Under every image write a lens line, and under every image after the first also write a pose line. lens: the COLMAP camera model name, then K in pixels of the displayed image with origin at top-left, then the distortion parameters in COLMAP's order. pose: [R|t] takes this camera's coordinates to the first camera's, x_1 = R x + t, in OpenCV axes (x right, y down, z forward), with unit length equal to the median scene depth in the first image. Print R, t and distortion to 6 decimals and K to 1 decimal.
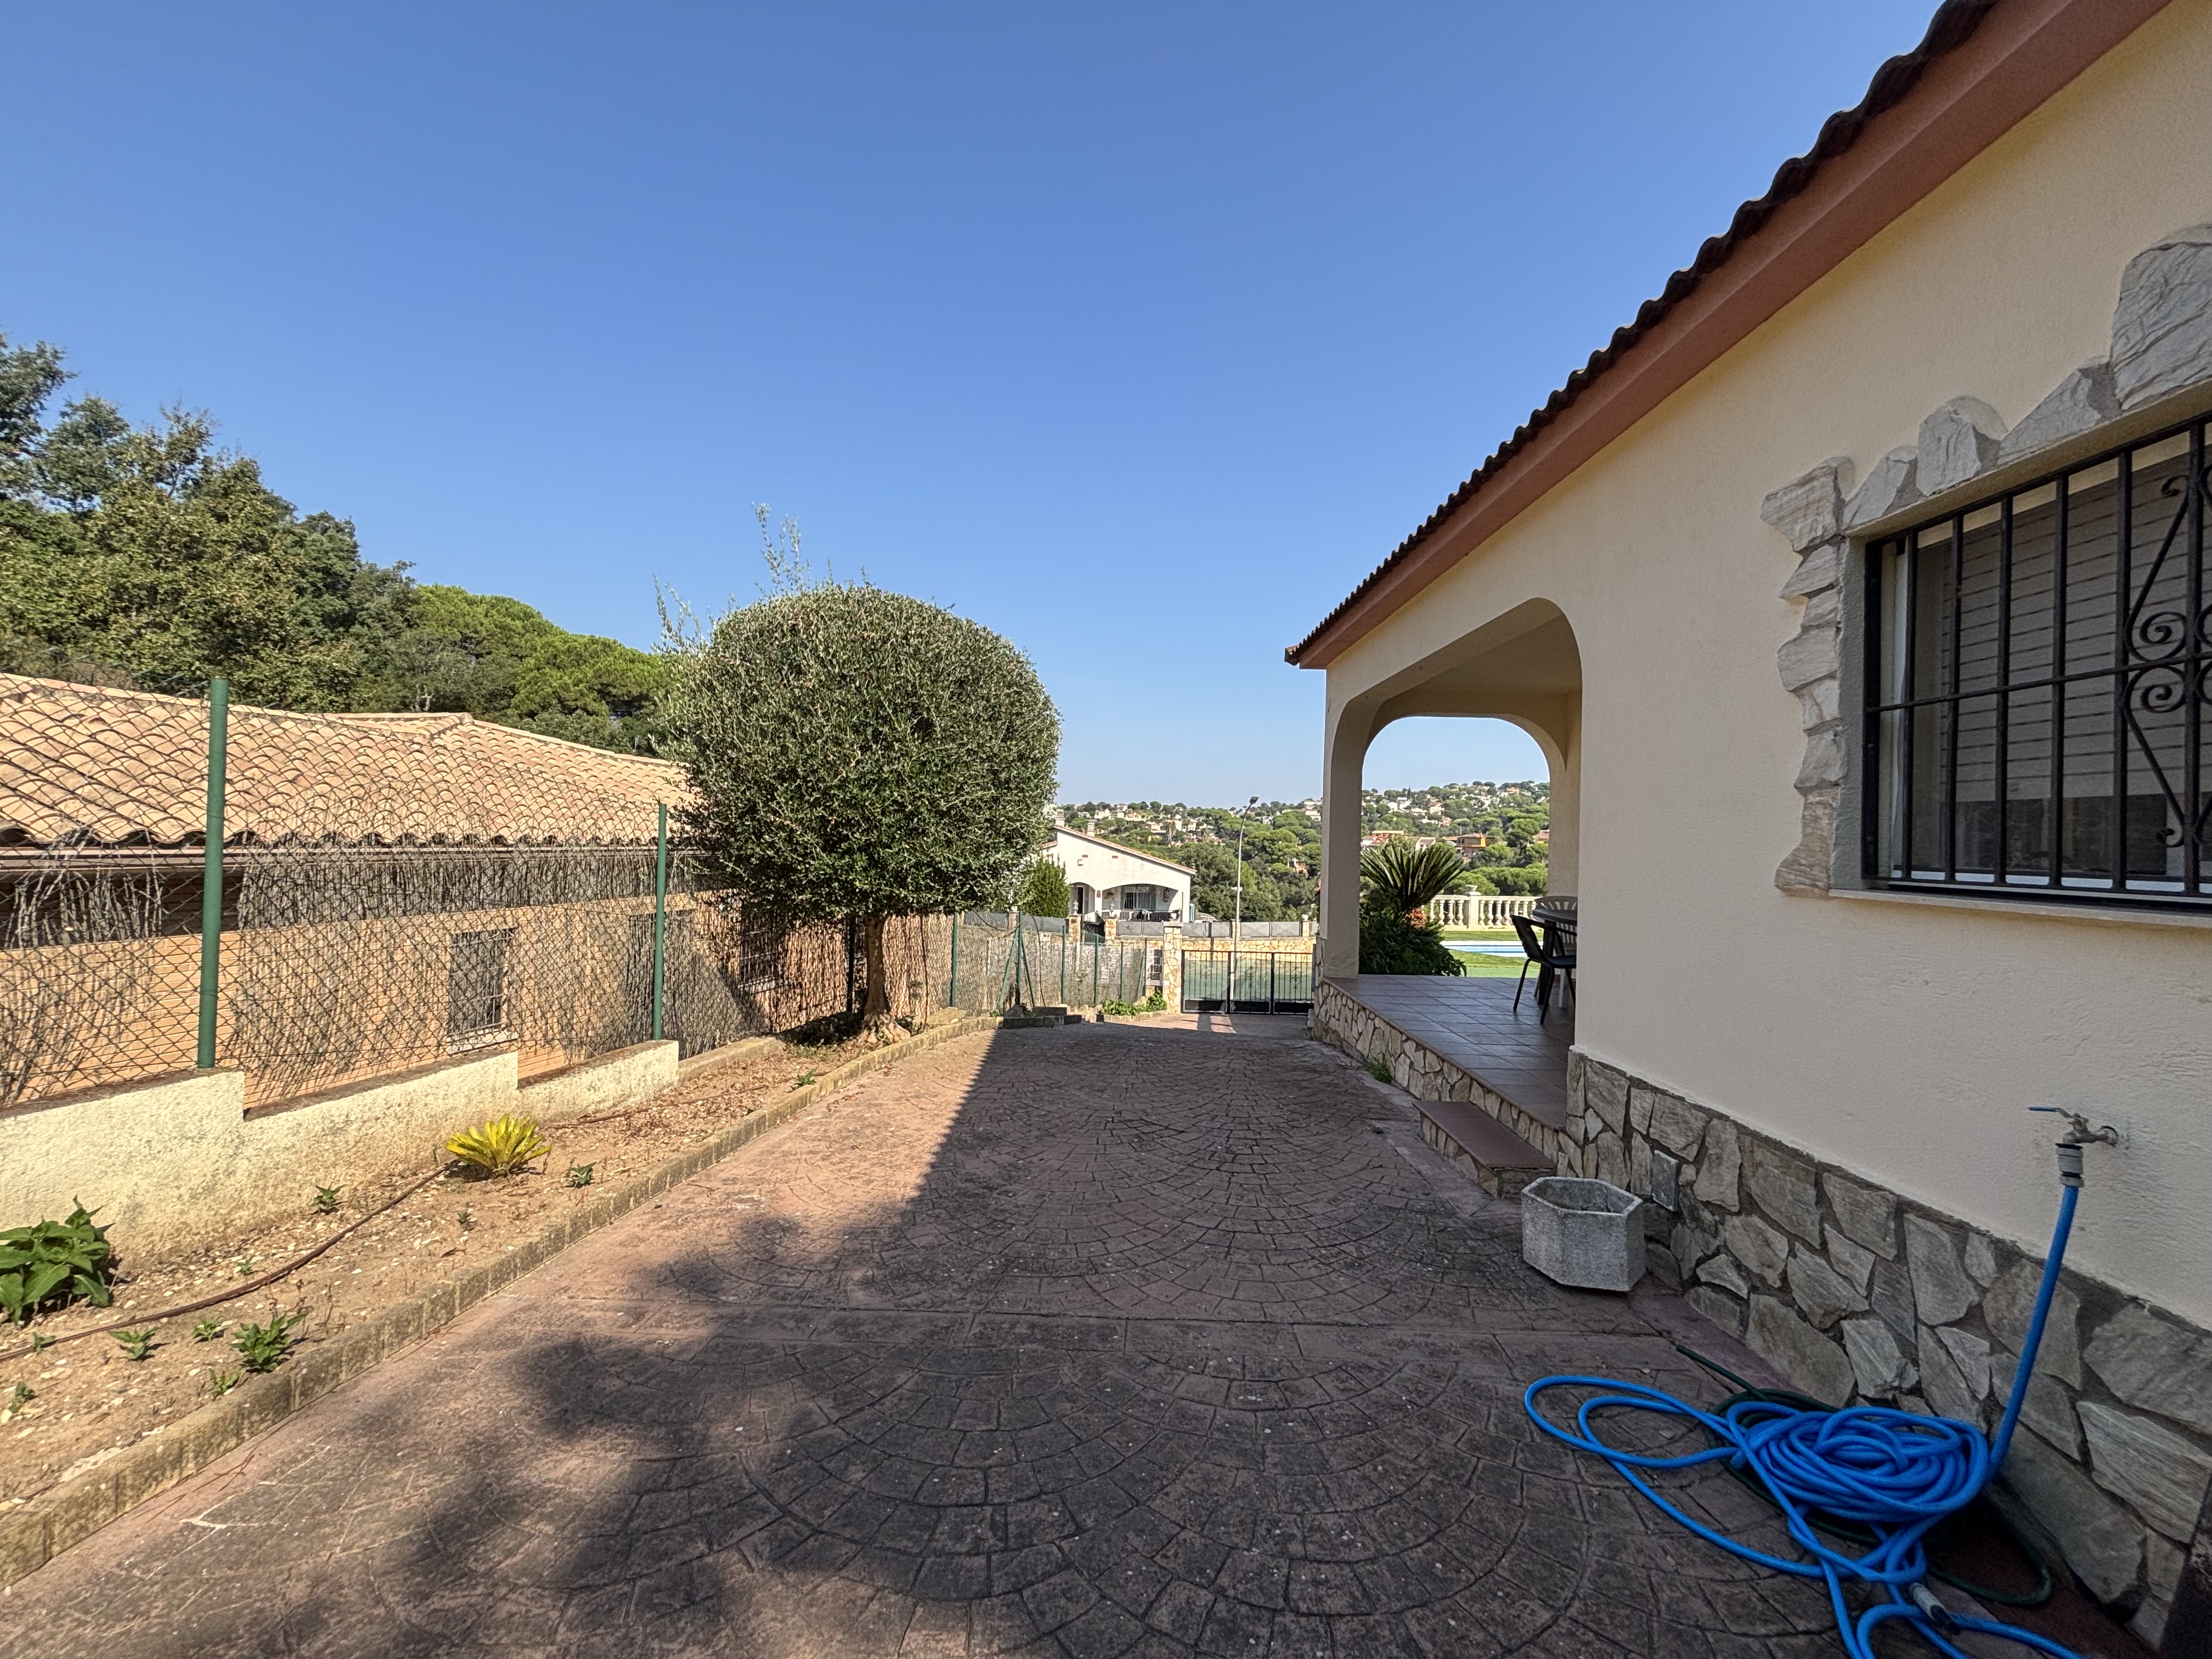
lens RADIAL K [[896.4, 0, 1093.3], [0, 896.4, 835.5], [0, 0, 1]] dist [-0.007789, -0.000168]
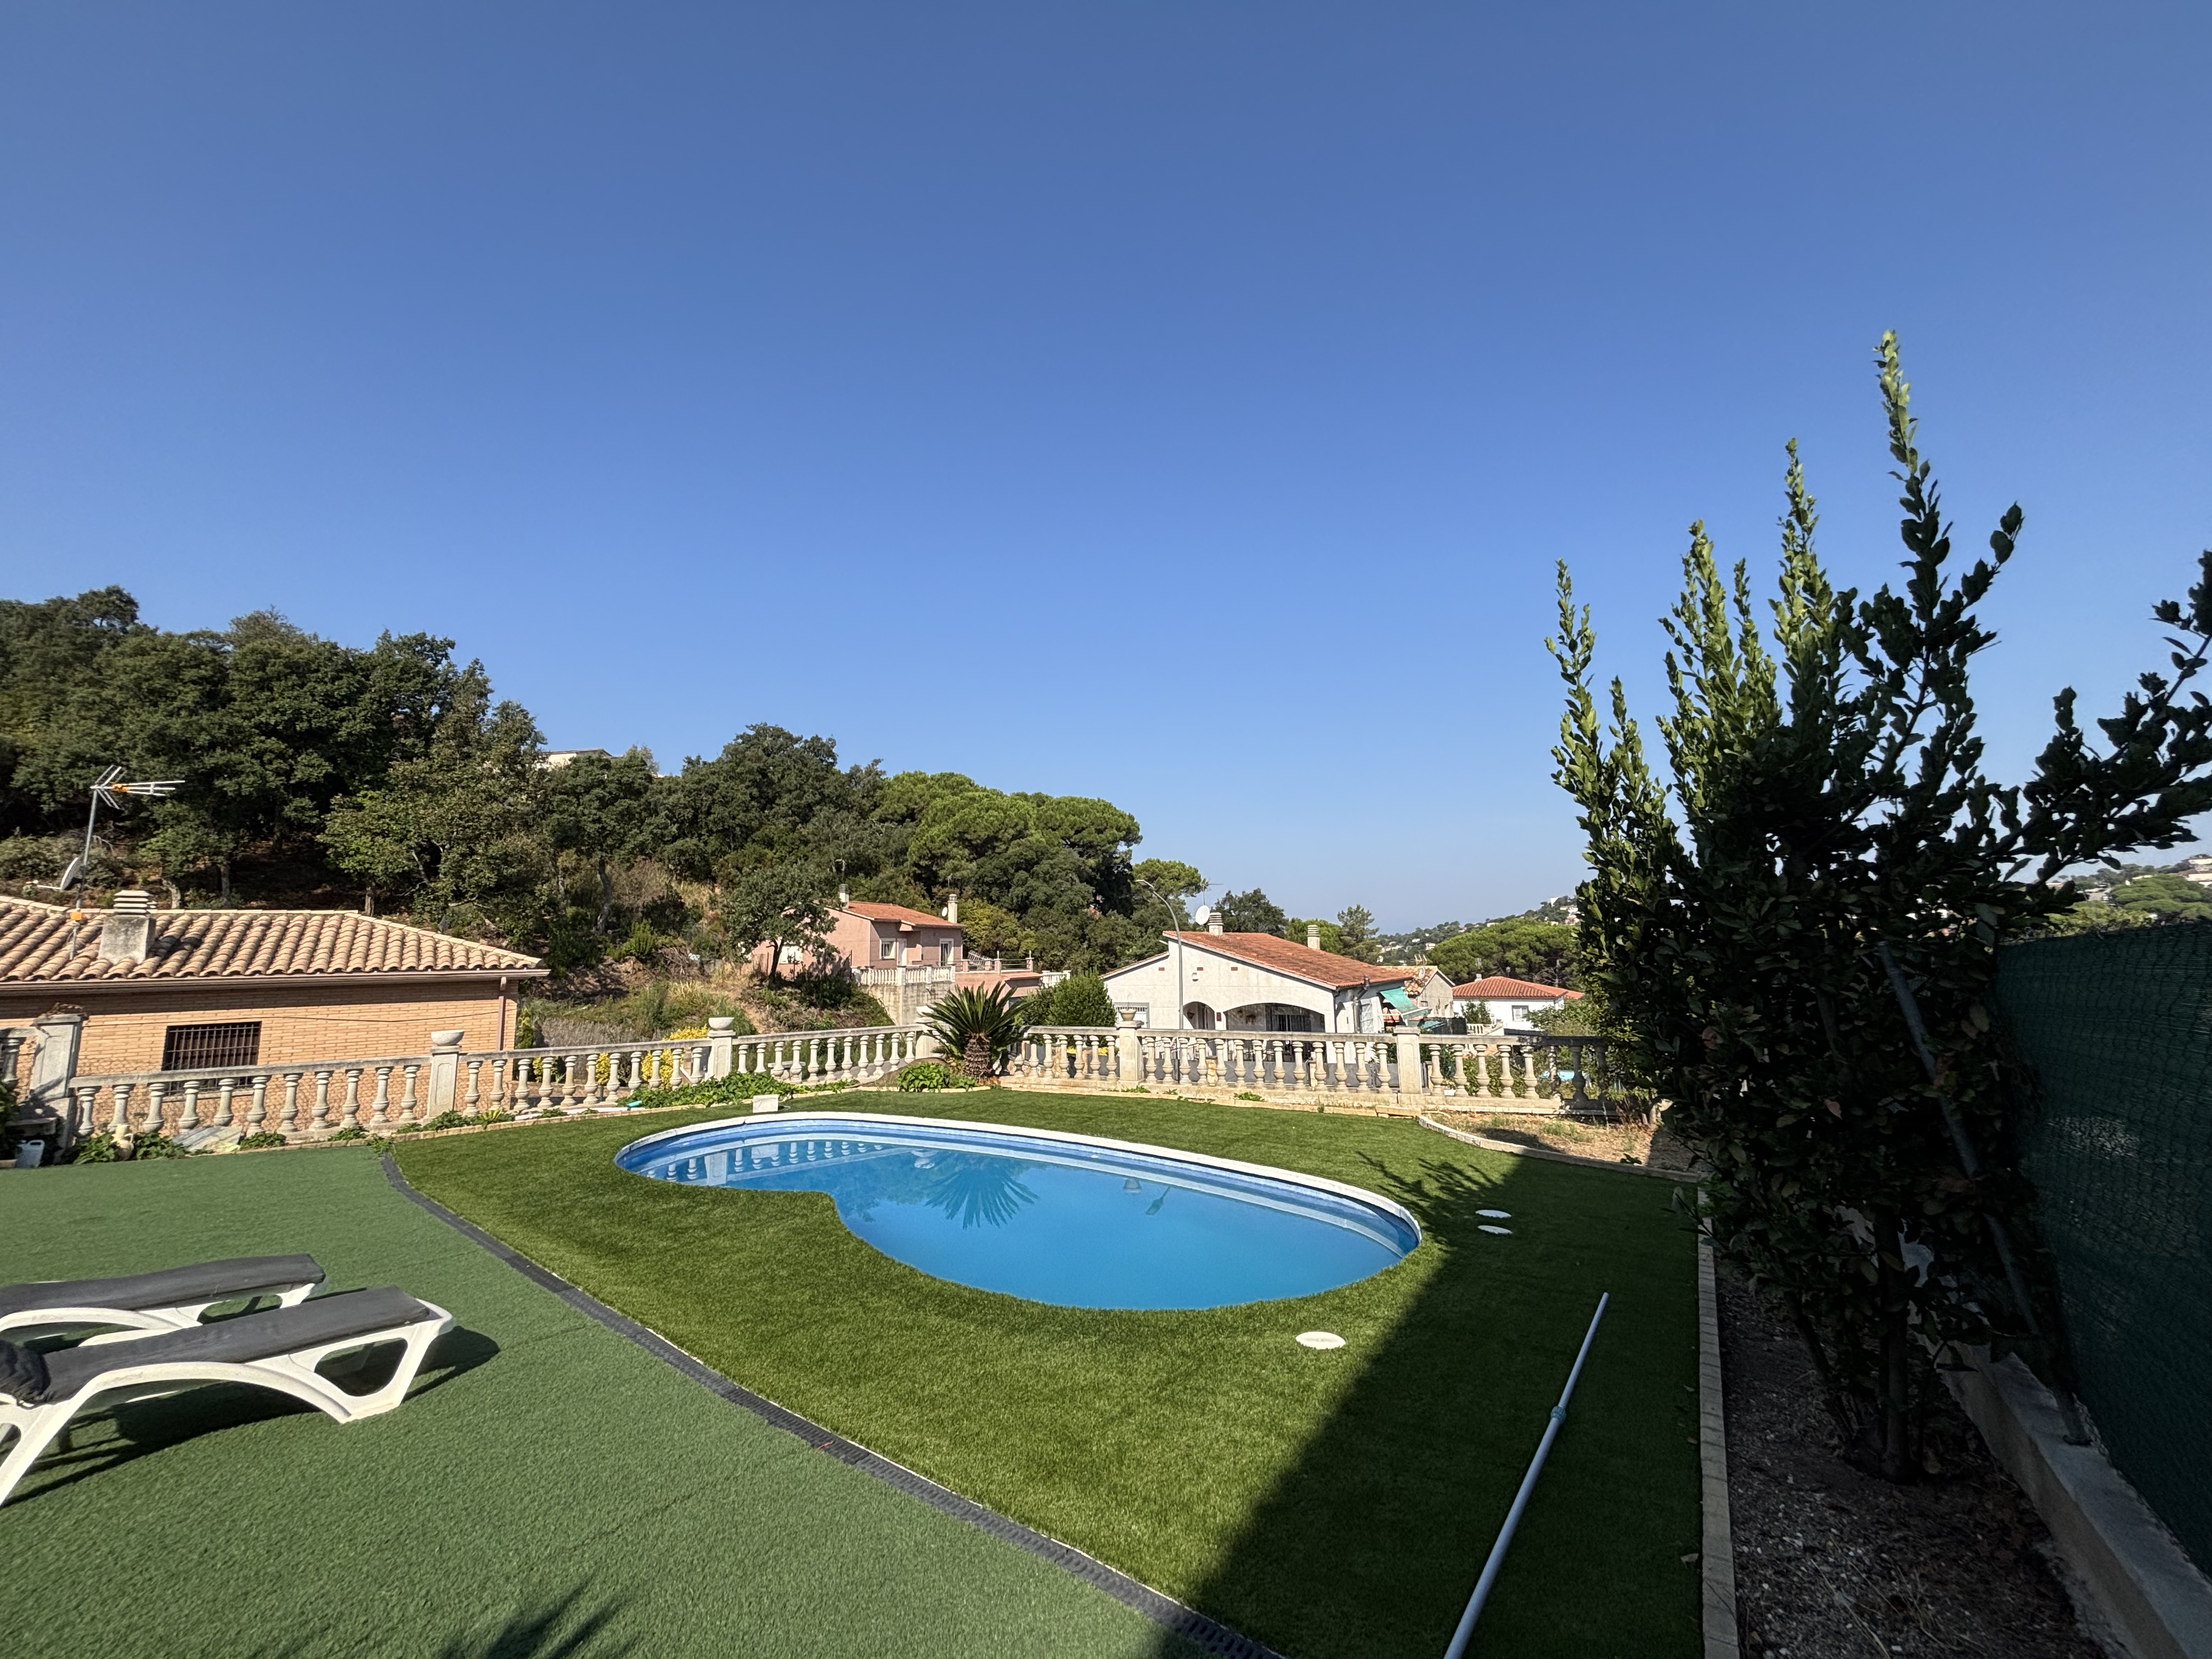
lens RADIAL K [[882.3, 0, 1100.7], [0, 882.3, 825.3], [0, 0, 1]] dist [0.002254, -0.000123]
pose [[0.754854, -0.134057, -0.642047, 0.209823], [0.042650, 0.986850, -0.155907, 0.006862], [0.654505, 0.090304, 0.750645, 0.150729]]
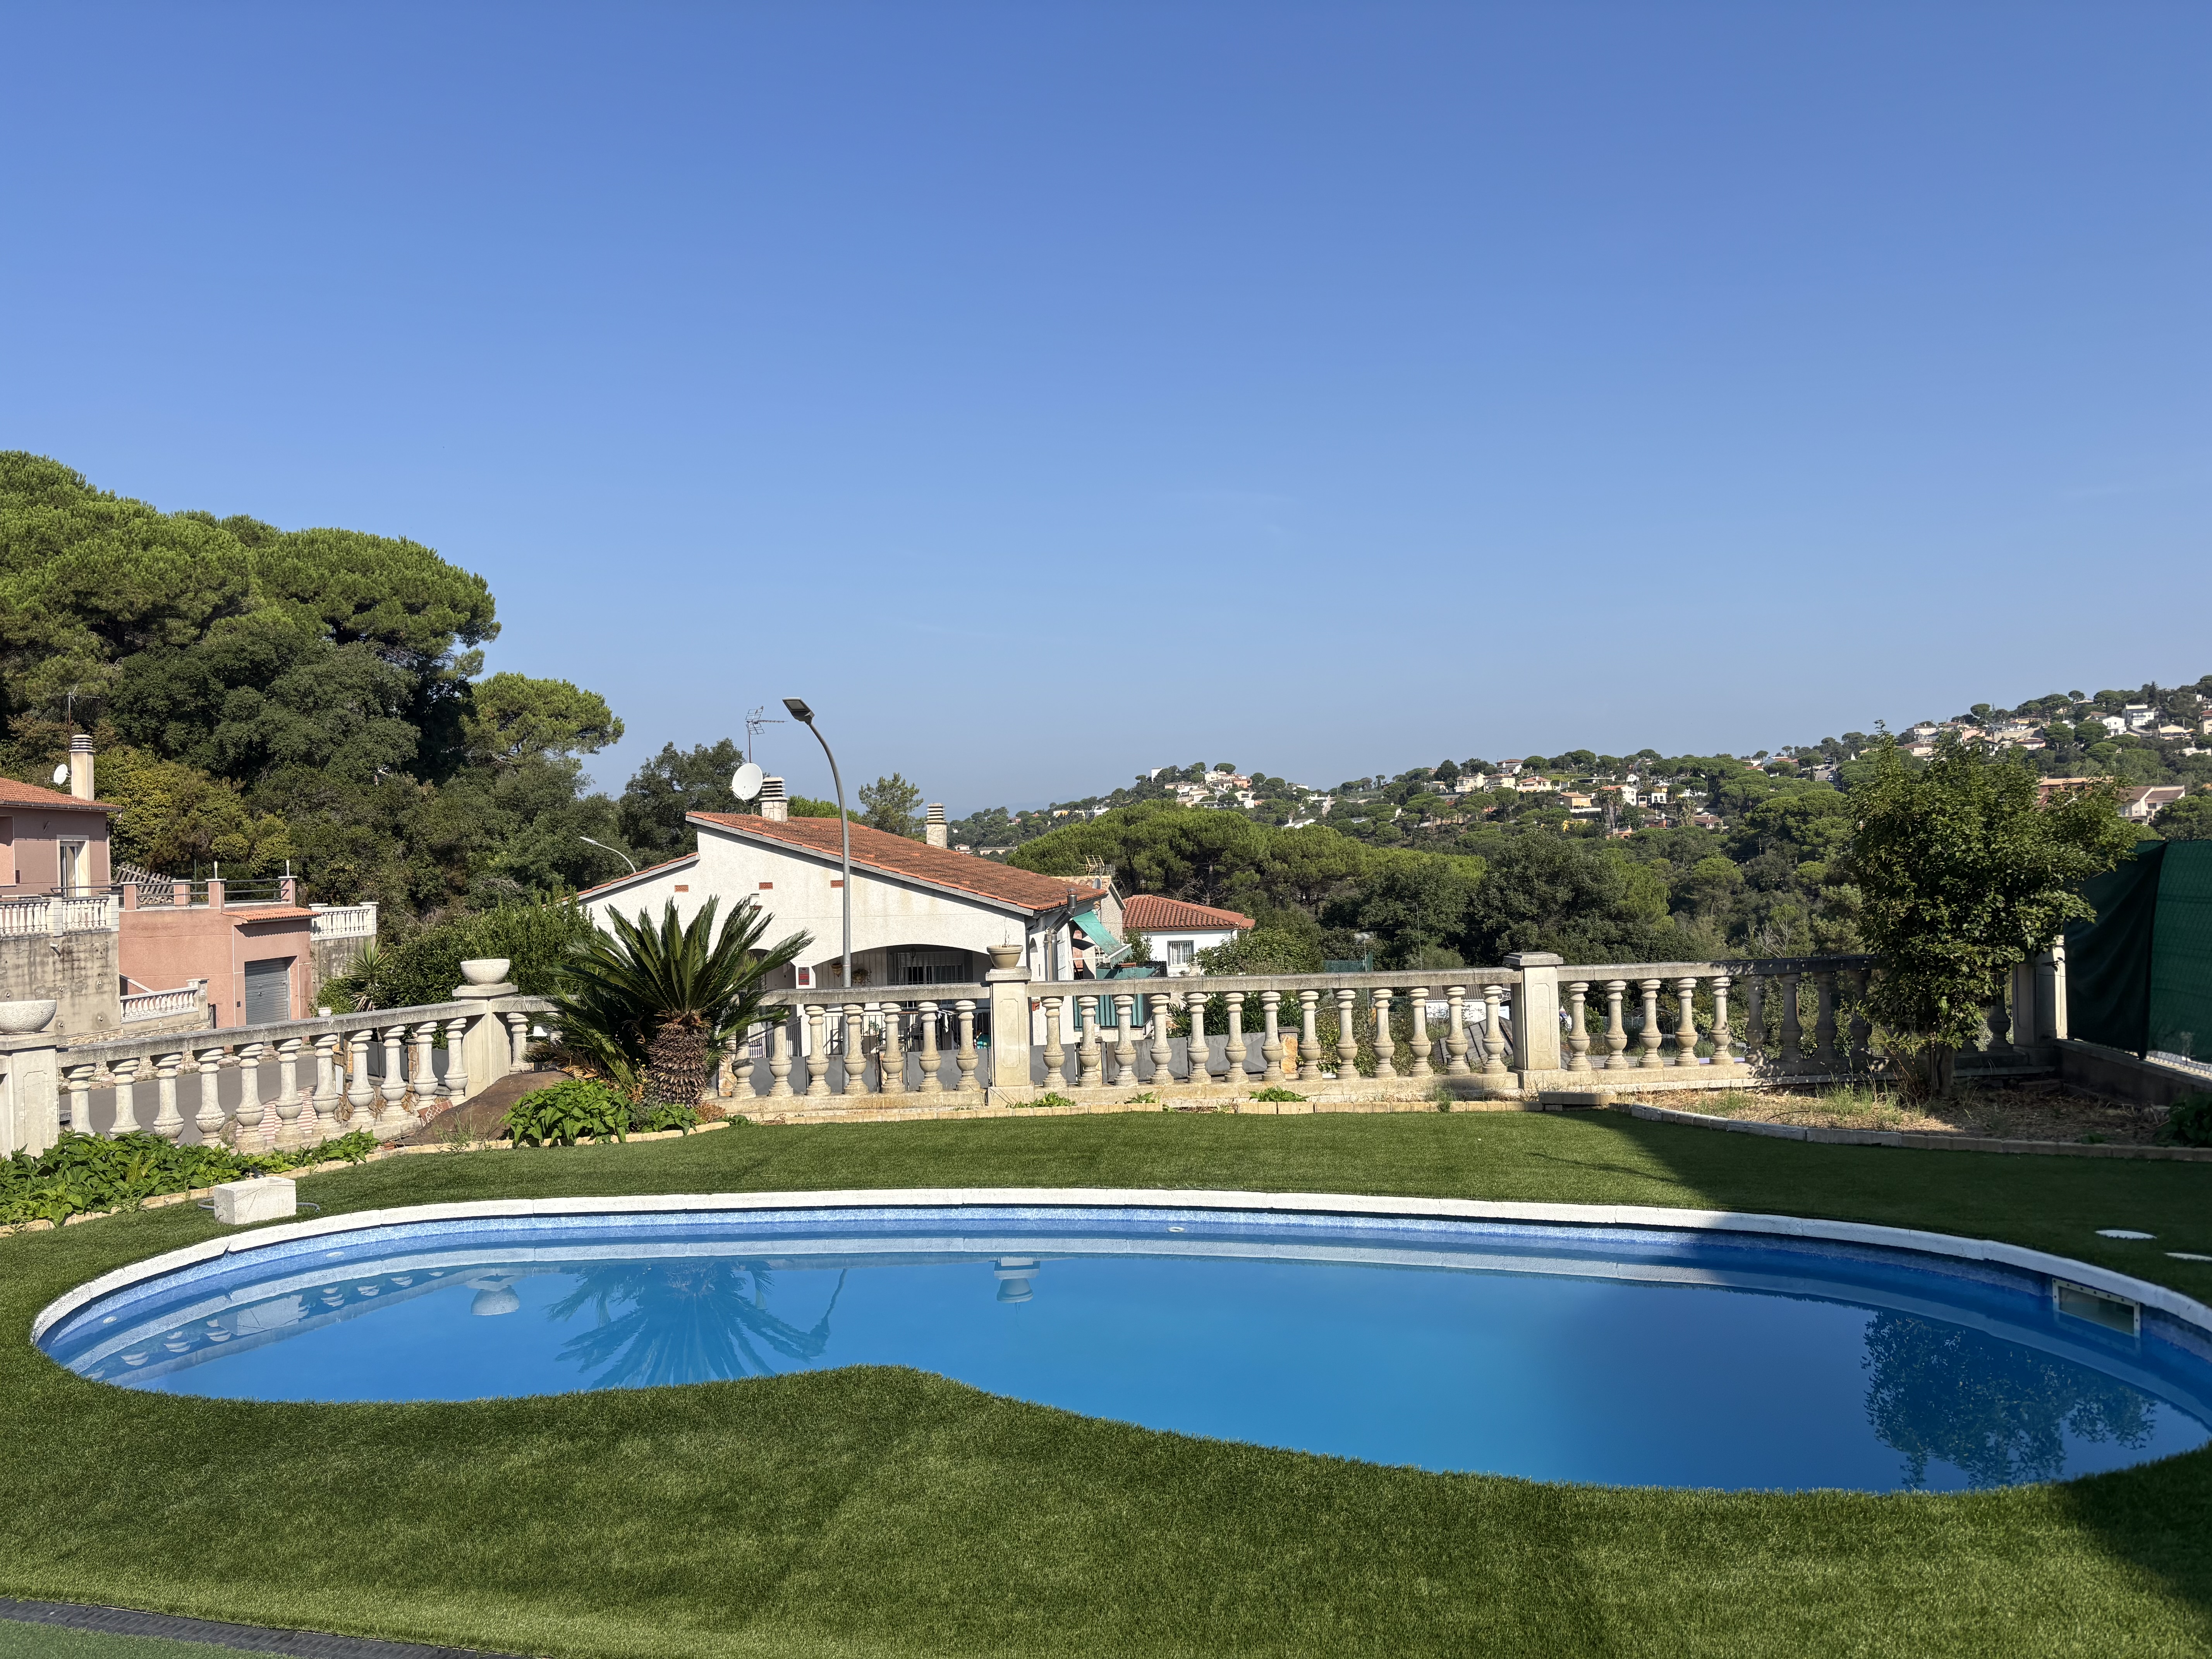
lens RADIAL K [[1653.9, 0, 1111.1], [0, 1653.9, 843.7], [0, 0, 1]] dist [0.000868, -0.004702]
pose [[0.966167, -0.056434, -0.251669, 0.155580], [0.057377, 0.998346, -0.003595, 0.007385], [0.251456, -0.010967, 0.967807, 0.139159]]
